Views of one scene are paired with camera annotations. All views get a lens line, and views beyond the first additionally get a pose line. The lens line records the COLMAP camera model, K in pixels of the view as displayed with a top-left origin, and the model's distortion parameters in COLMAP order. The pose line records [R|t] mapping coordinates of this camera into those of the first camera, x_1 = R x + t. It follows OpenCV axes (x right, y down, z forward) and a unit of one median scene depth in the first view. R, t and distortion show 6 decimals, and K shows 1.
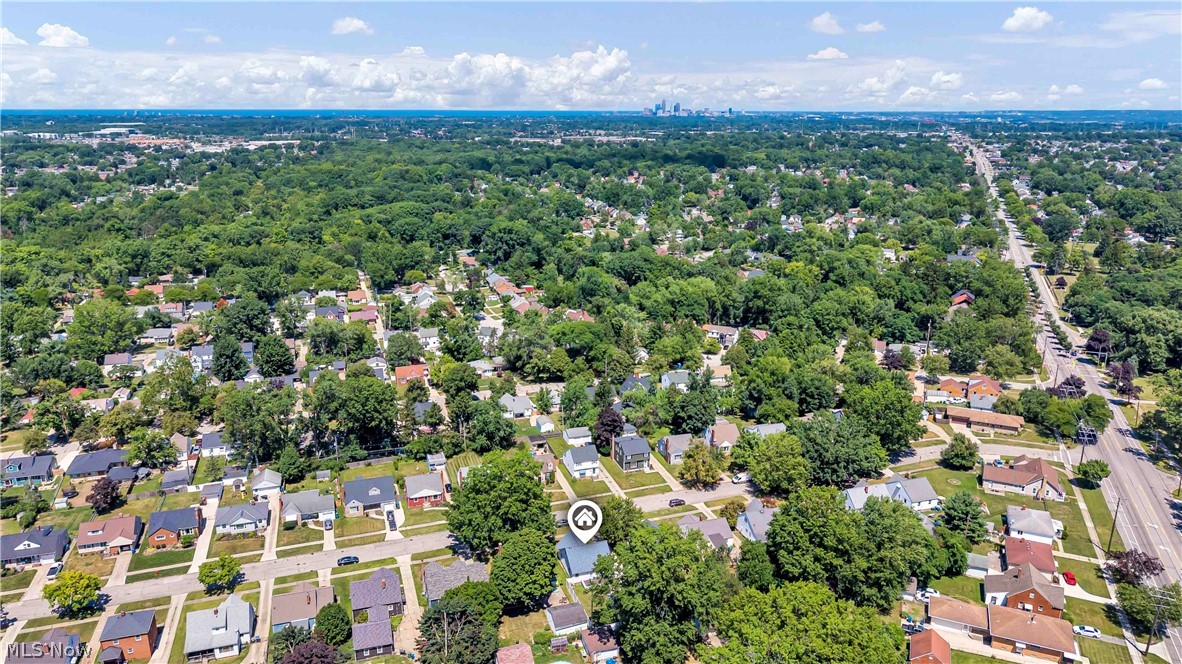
lens RADIAL K [[787.8, 0, 591.0], [0, 787.8, 332.0], [0, 0, 1]] dist [0.004384, 0.000170]
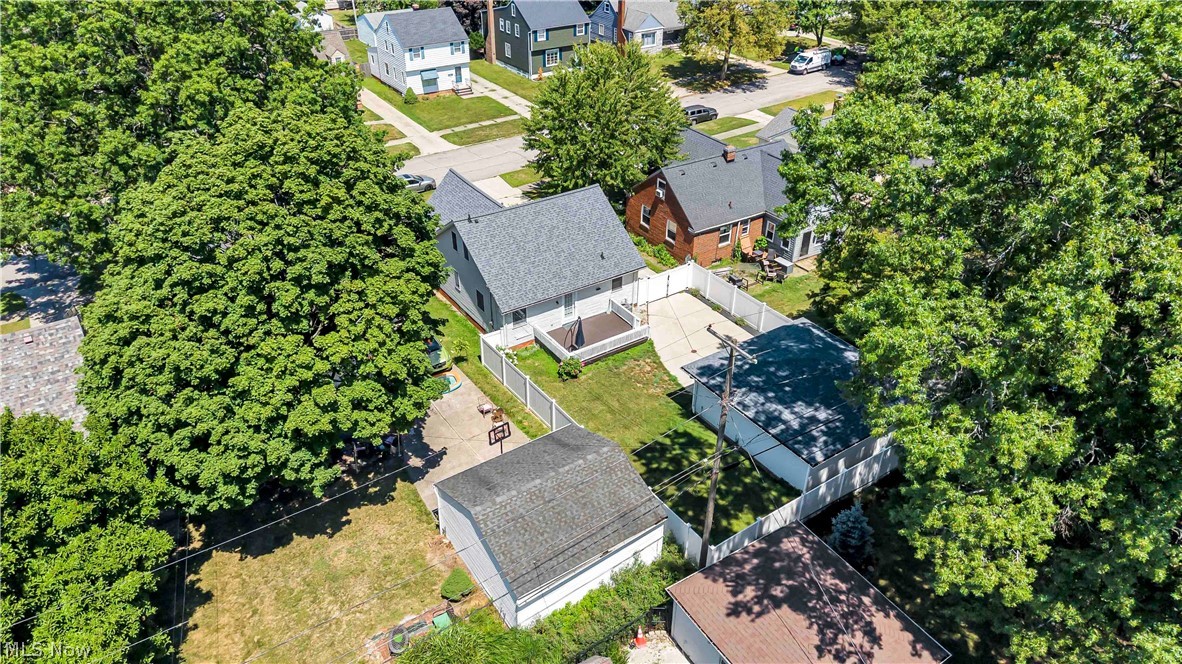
lens RADIAL K [[787.8, 0, 591.0], [0, 787.8, 332.0], [0, 0, 1]] dist [0.004384, 0.000170]
pose [[0.961707, -0.145141, 0.232495, -0.057948], [0.071310, 0.951564, 0.299067, 0.256270], [-0.264641, -0.271035, 0.925476, 0.811670]]
